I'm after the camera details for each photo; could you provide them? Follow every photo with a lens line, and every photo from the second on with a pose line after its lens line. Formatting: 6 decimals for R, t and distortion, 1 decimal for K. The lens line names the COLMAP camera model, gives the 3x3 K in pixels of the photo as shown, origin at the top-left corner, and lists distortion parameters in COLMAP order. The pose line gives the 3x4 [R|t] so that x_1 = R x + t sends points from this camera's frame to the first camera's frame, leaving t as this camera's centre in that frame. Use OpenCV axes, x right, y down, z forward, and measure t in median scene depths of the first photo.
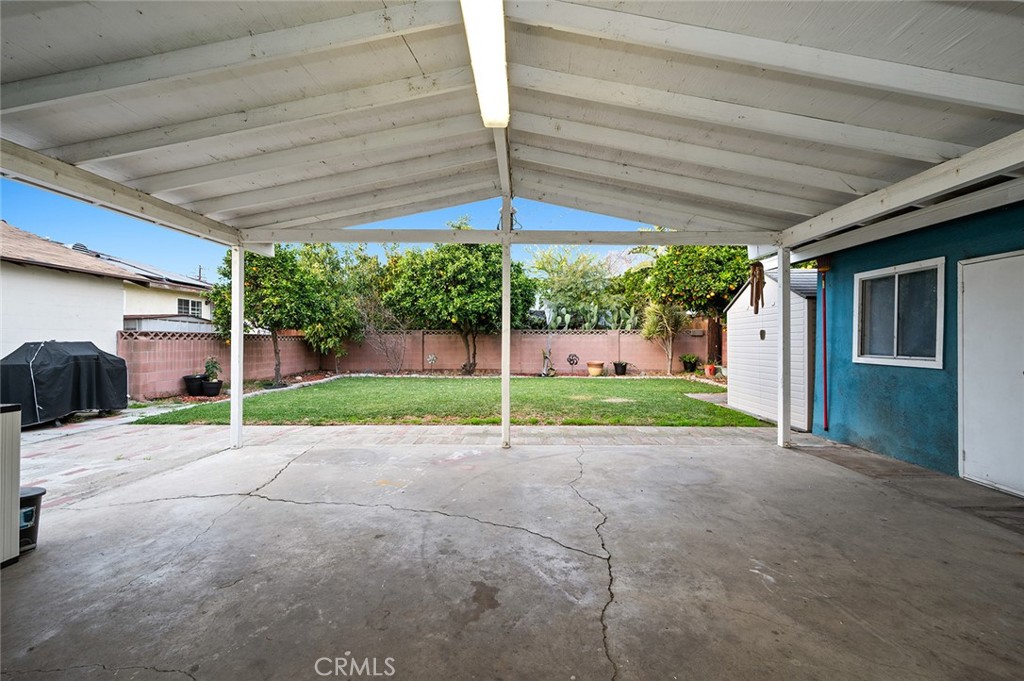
lens RADIAL K [[417.5, 0, 512.0], [0, 417.5, 340.5], [0, 0, 1]] dist [0.001648, 0.000299]
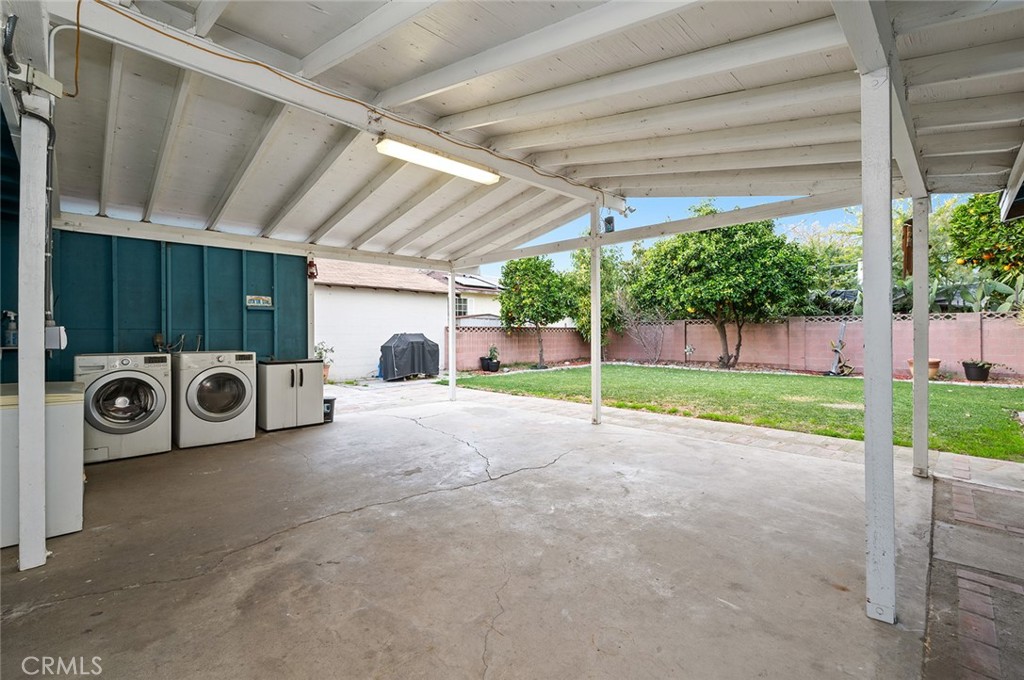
lens RADIAL K [[440.6, 0, 514.0], [0, 440.6, 335.2], [0, 0, 1]] dist [0.002996, 0.000061]
pose [[0.720820, -0.001315, -0.693121, 0.353836], [0.007629, 0.999953, 0.006037, 0.001397], [0.693080, -0.009640, 0.720796, -0.016263]]
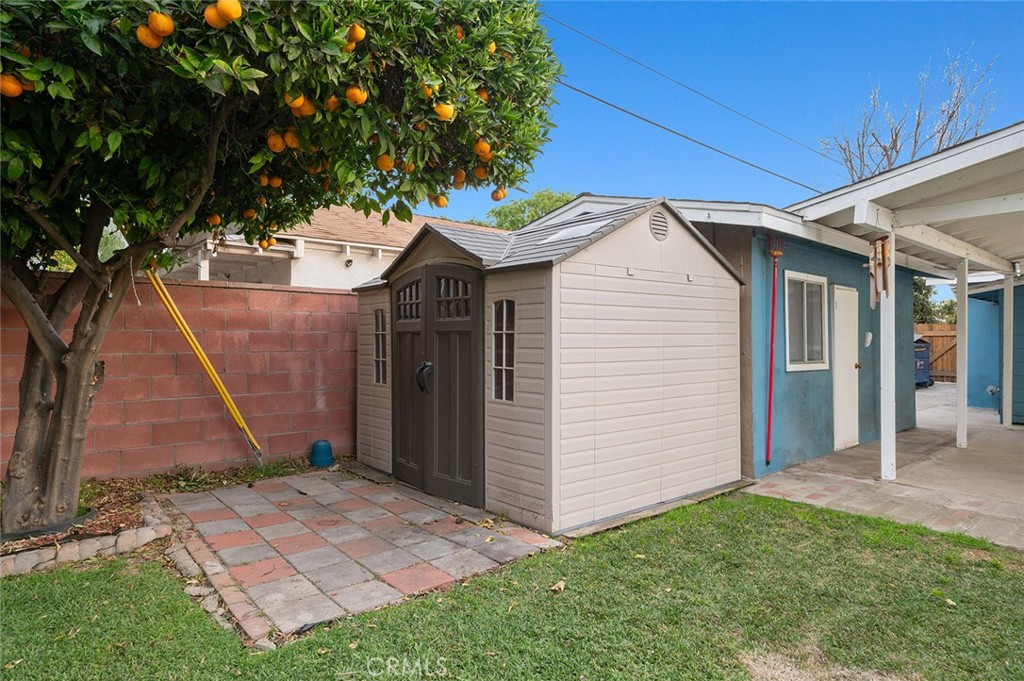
lens RADIAL K [[595.2, 0, 512.0], [0, 595.2, 340.5], [0, 0, 1]] dist [0.000254, -0.000010]
pose [[-0.674302, 0.000721, 0.738455, 0.154875], [-0.002104, 0.999994, -0.002897, -0.003555], [-0.738453, -0.003507, -0.674296, 1.221507]]
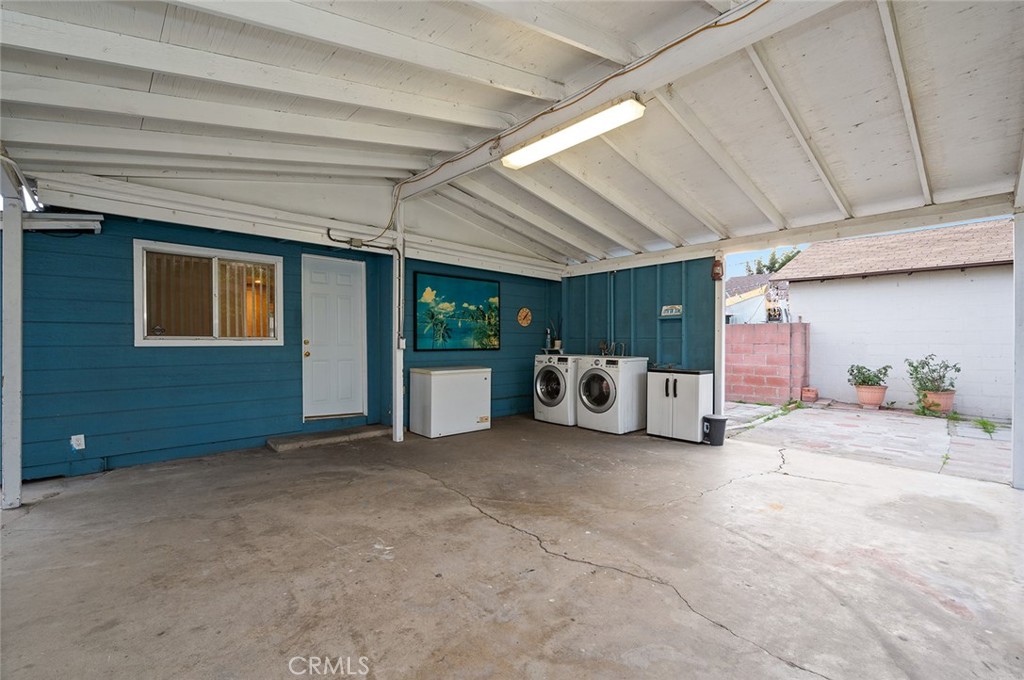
lens RADIAL K [[449.4, 0, 508.0], [0, 449.4, 347.2], [0, 0, 1]] dist [0.000917, 0.000063]
pose [[-0.717172, 0.007085, -0.696860, 0.289896], [-0.001560, 0.999929, 0.011771, 0.000608], [0.696895, 0.009529, -0.717110, 0.507337]]
